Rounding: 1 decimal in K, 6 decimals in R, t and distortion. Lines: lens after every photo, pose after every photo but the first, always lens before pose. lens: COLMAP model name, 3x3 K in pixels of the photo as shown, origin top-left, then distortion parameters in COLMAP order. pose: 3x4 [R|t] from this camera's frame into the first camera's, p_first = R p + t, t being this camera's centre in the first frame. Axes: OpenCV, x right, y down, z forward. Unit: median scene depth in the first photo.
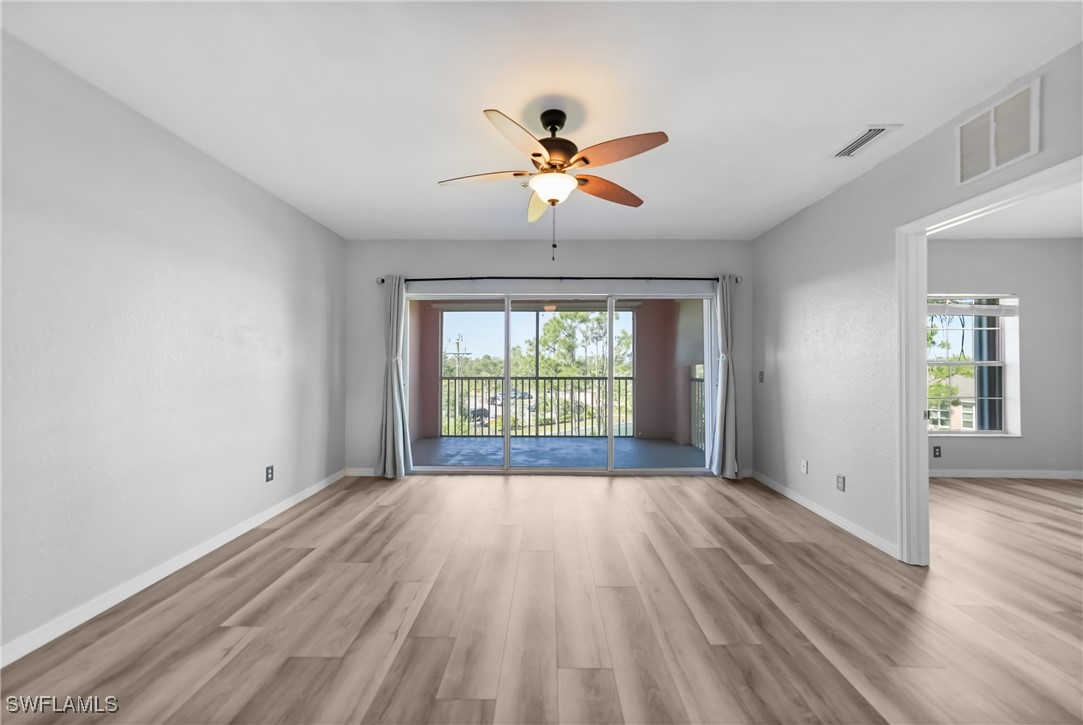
lens RADIAL K [[381.4, 0, 548.6], [0, 381.4, 363.3], [0, 0, 1]] dist [-0.014309, 0.007720]
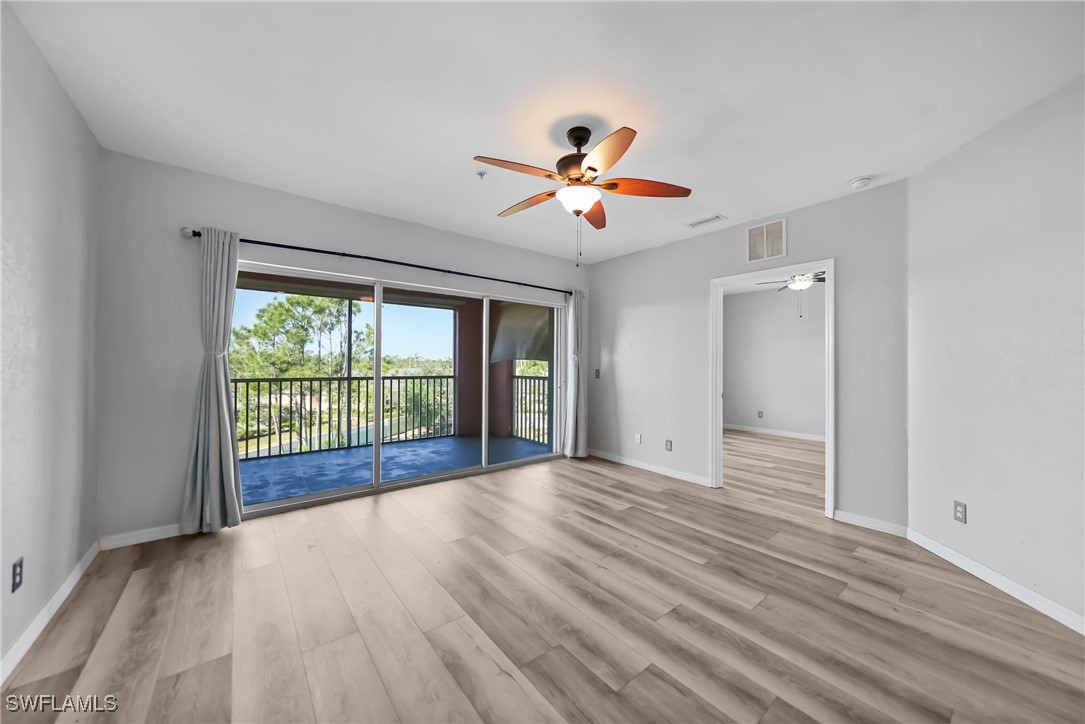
lens RADIAL K [[382.1, 0, 543.1], [0, 382.1, 365.0], [0, 0, 1]] dist [-0.014309, 0.007720]
pose [[0.779486, 0.001797, 0.626416, -0.401584], [-0.007787, 0.999946, 0.006821, -0.001591], [-0.626371, -0.010195, 0.779459, 0.121136]]
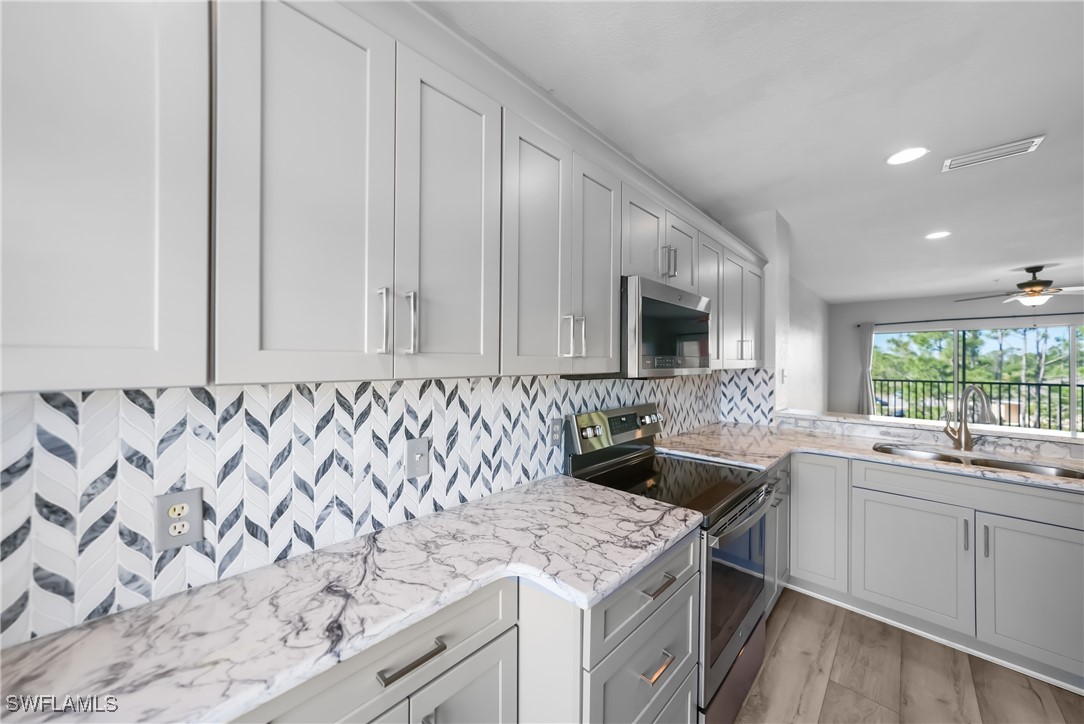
lens RADIAL K [[381.7, 0, 547.2], [0, 381.7, 362.9], [0, 0, 1]] dist [-0.014309, 0.007720]
pose [[0.723188, 0.000664, -0.690651, -0.275709], [0.002619, 0.999990, 0.003703, -0.055503], [0.690646, -0.004486, 0.723179, -1.403986]]
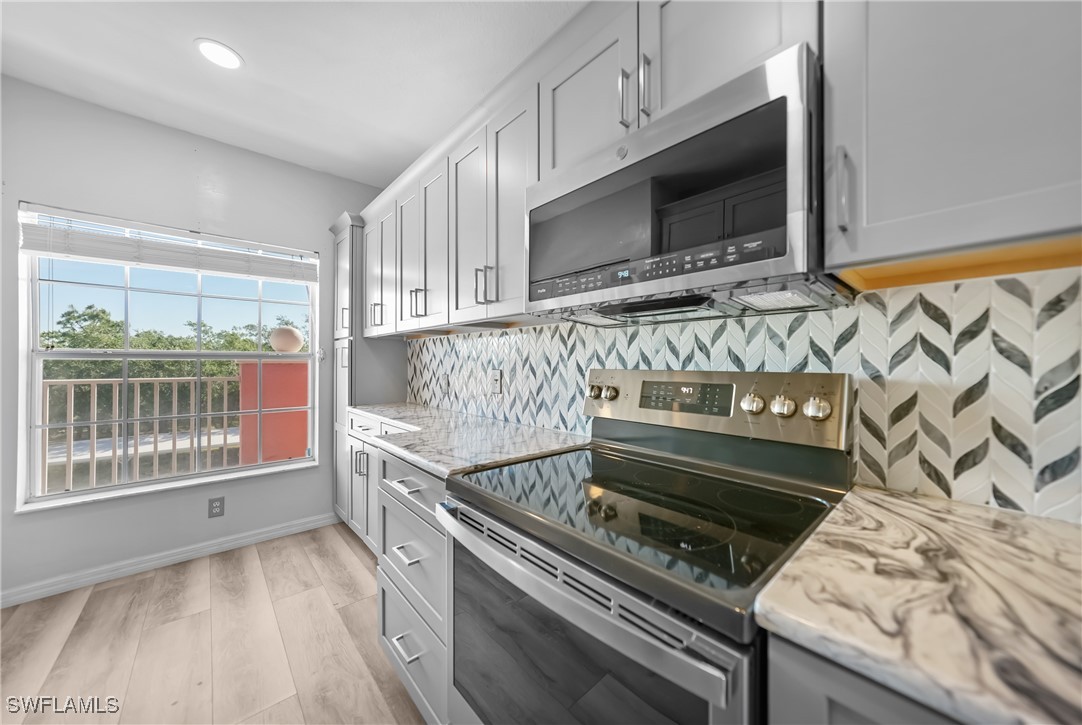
lens RADIAL K [[381.0, 0, 541.6], [0, 381.0, 361.5], [0, 0, 1]] dist [-0.014309, 0.007720]
pose [[-0.751493, -0.014934, -0.659572, -0.279034], [-0.005948, 0.999857, -0.015862, 0.005713], [0.659714, -0.007997, -0.751474, -0.817710]]
